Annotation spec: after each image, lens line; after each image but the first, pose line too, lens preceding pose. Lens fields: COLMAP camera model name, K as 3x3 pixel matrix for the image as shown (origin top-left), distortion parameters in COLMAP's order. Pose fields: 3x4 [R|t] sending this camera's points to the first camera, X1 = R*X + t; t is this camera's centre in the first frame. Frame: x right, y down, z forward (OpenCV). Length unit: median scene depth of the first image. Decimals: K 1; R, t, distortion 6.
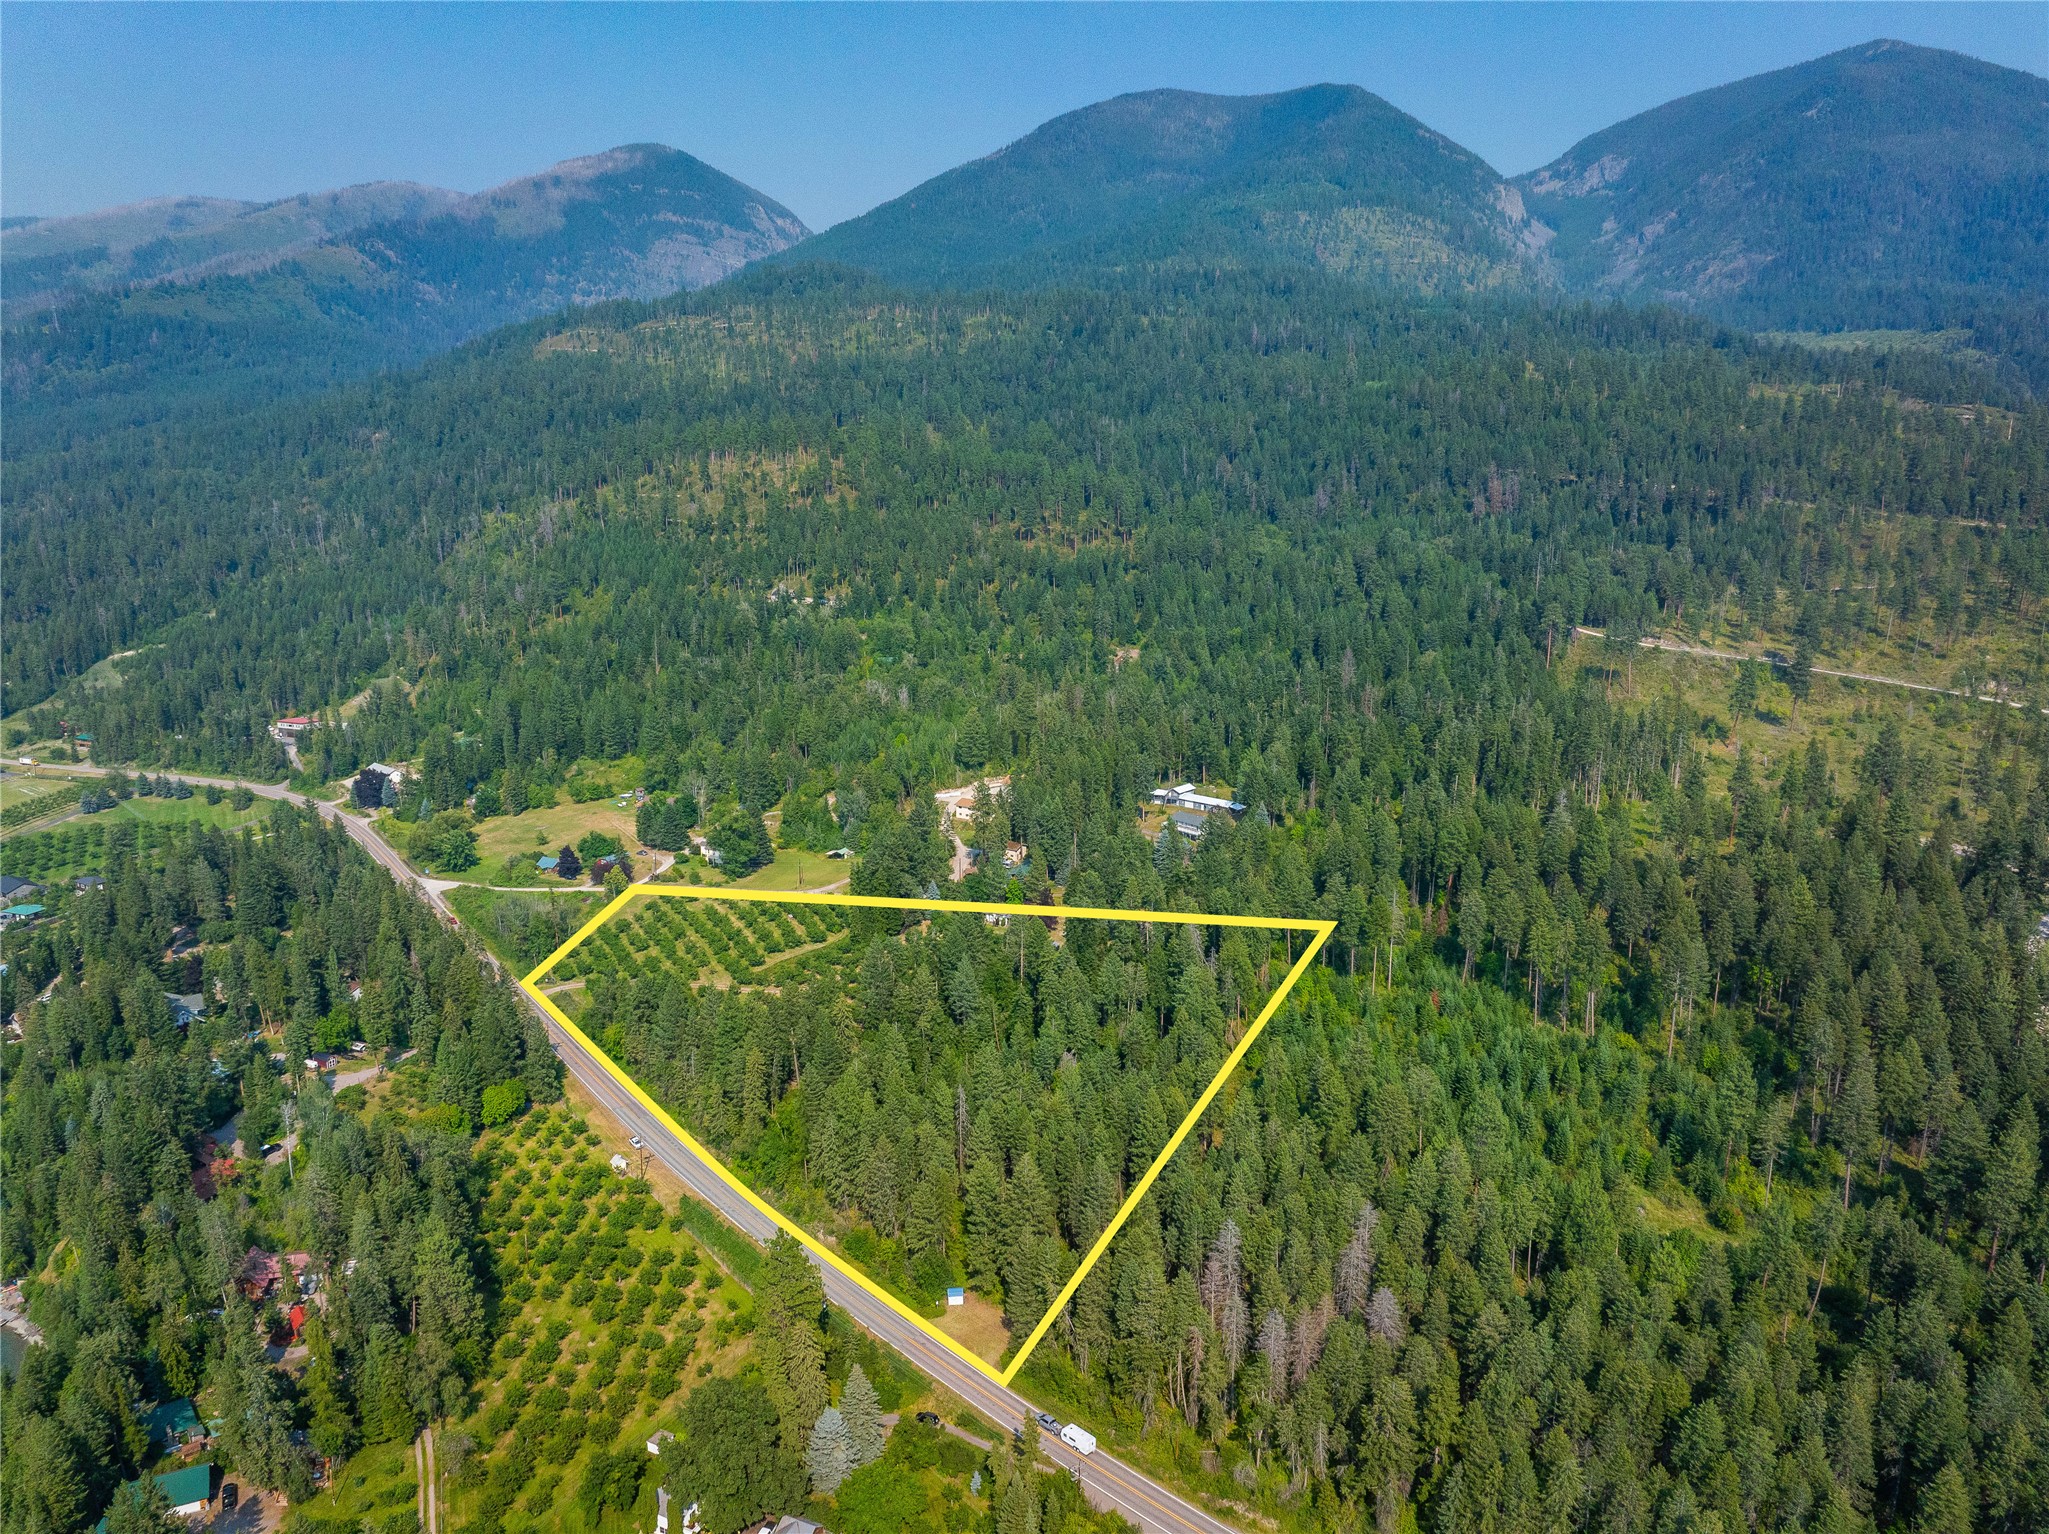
lens RADIAL K [[1442.7, 0, 1025.1], [0, 1442.7, 764.1], [0, 0, 1]] dist [-0.047997, 0.022222]
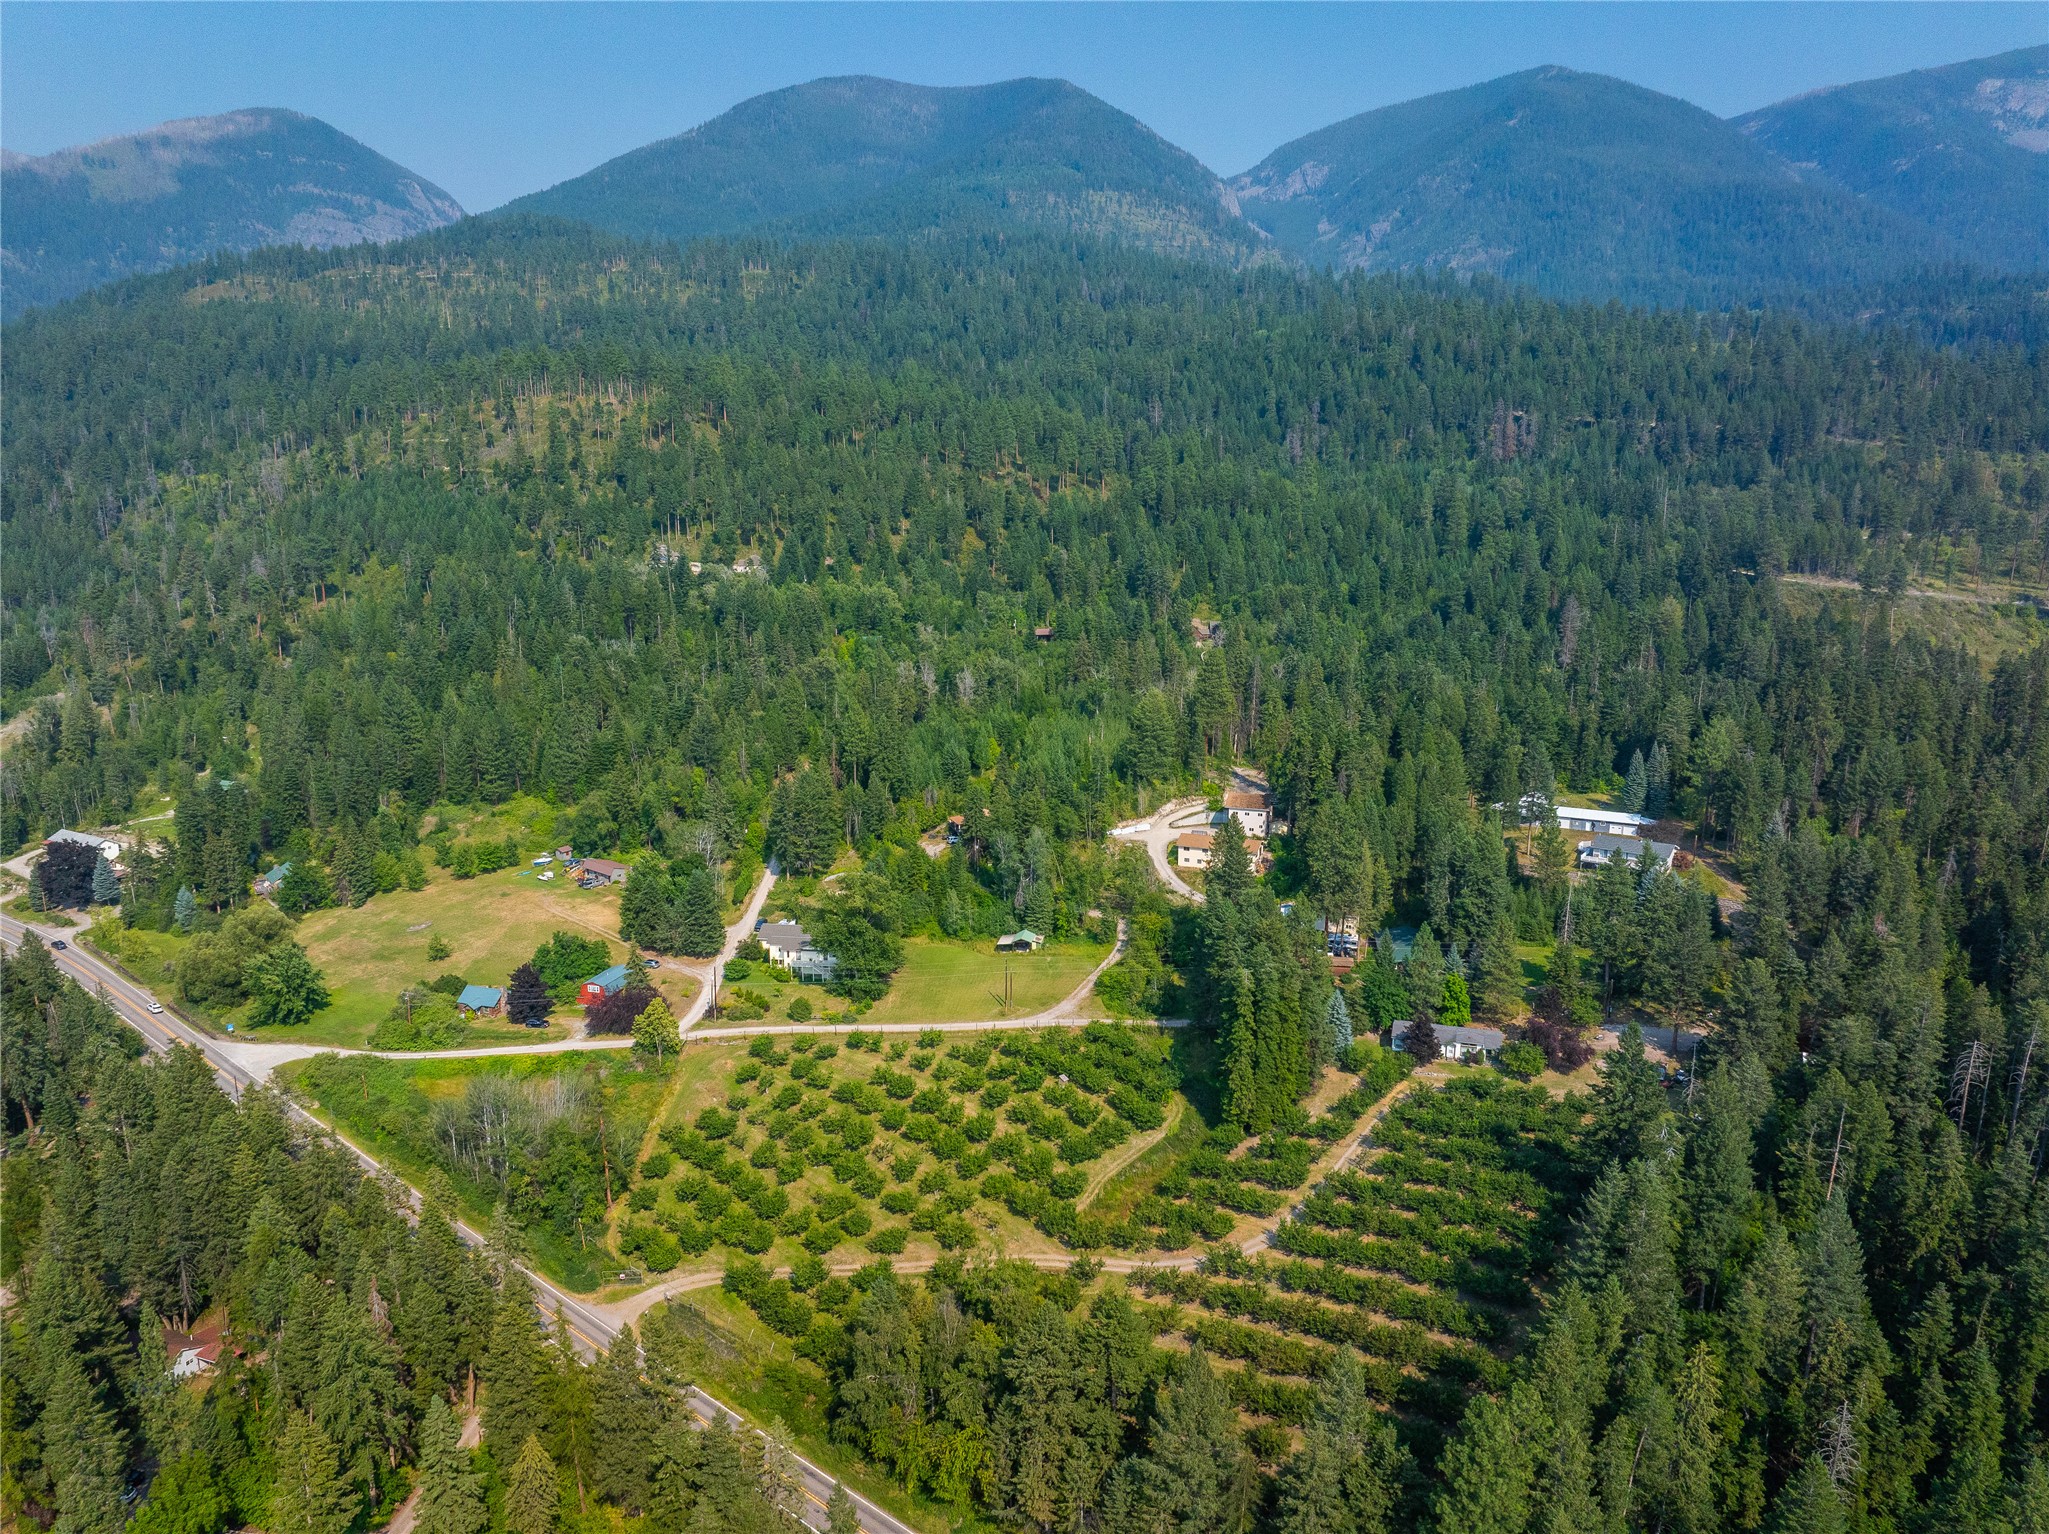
lens RADIAL K [[1442.7, 0, 1037.8], [0, 1442.7, 774.9], [0, 0, 1]] dist [-0.047997, 0.022222]
pose [[0.972126, -0.047434, 0.229612, -0.129672], [0.048776, 0.998810, -0.000171, -0.002426], [-0.229330, 0.011366, 0.973282, 0.221259]]
